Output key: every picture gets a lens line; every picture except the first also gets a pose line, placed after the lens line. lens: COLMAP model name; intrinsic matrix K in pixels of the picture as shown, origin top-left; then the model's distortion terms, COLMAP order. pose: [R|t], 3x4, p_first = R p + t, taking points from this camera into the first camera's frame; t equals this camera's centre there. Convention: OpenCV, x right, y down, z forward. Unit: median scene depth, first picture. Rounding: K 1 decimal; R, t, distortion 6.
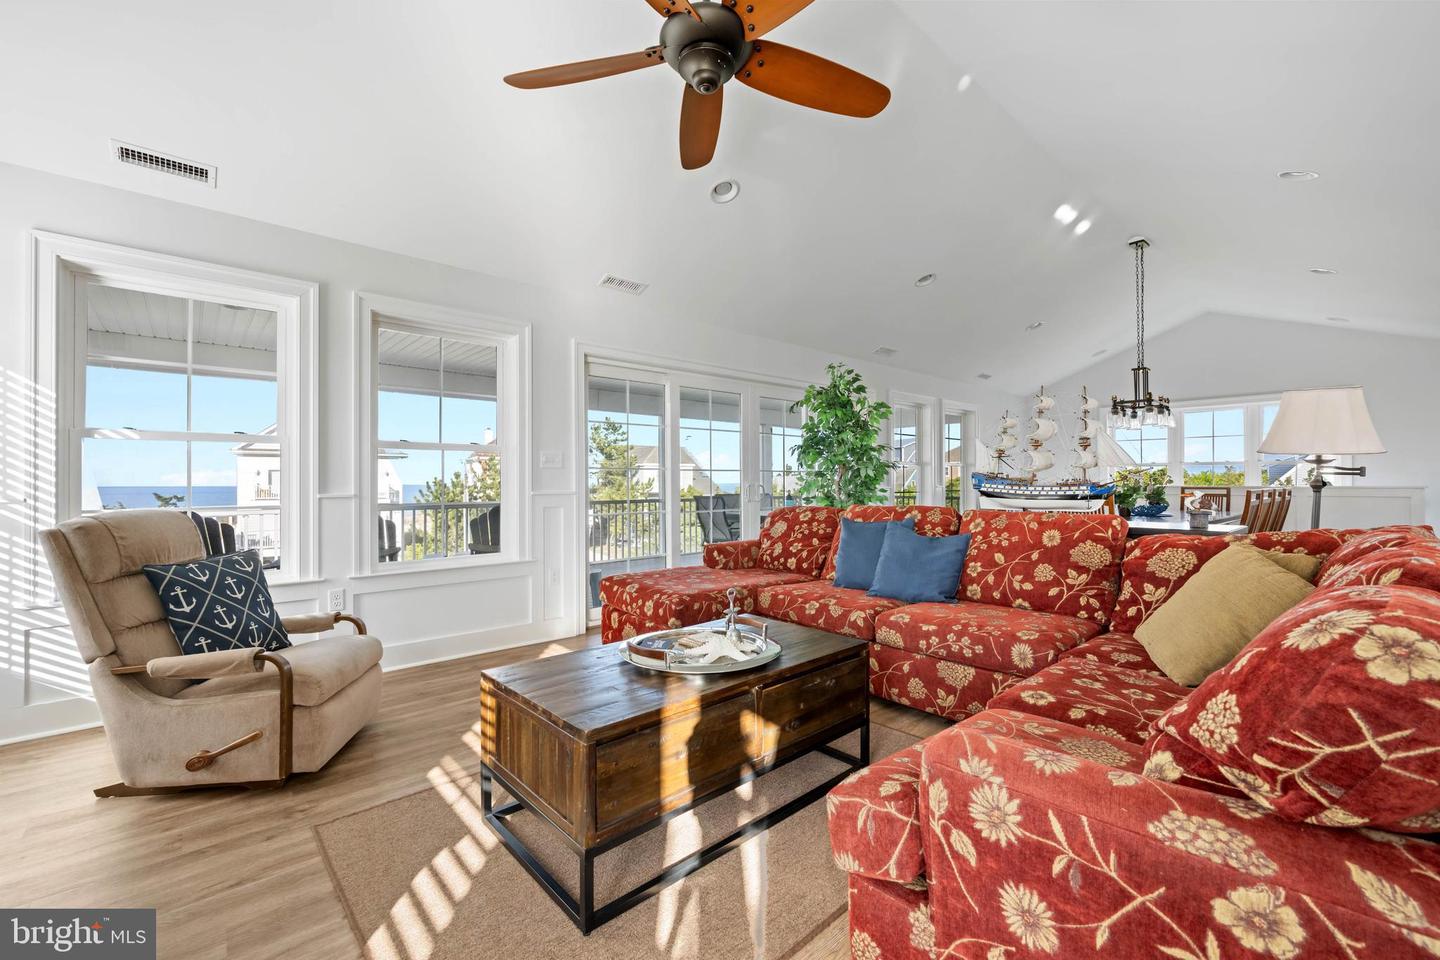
lens RADIAL K [[589.0, 0, 711.5], [0, 589.0, 478.6], [0, 0, 1]] dist [-0.002024, -0.000341]
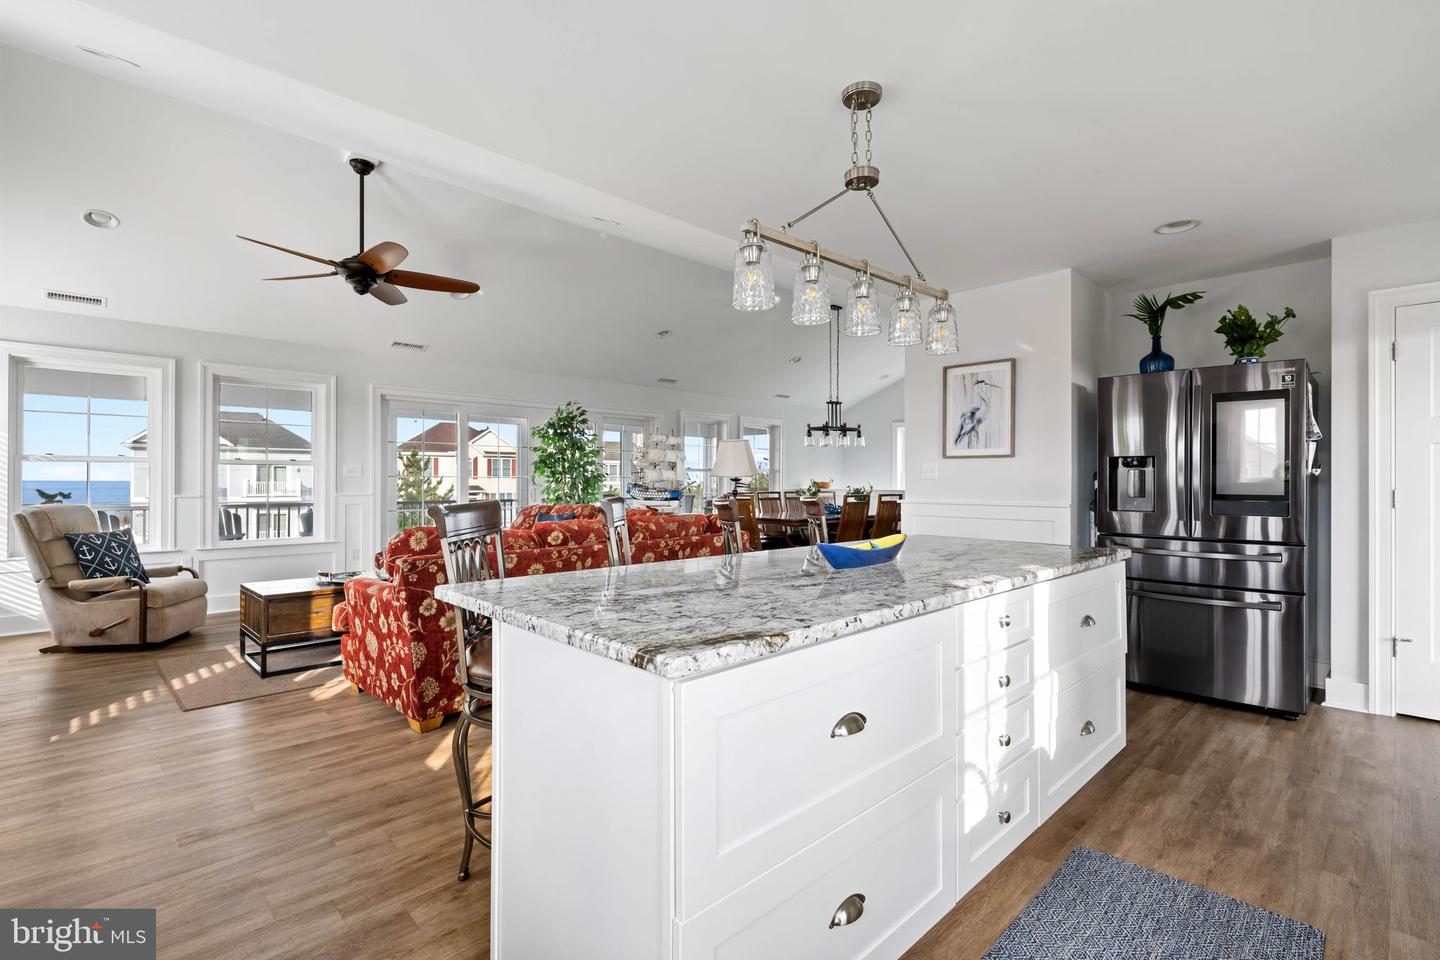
lens RADIAL K [[660.4, 0, 714.2], [0, 660.4, 477.5], [0, 0, 1]] dist [-0.003548, 0.000099]
pose [[0.998972, 0.005895, 0.044943, 0.896288], [-0.006010, 0.999979, 0.002420, -0.043390], [-0.044928, -0.002688, 0.998987, -1.060353]]
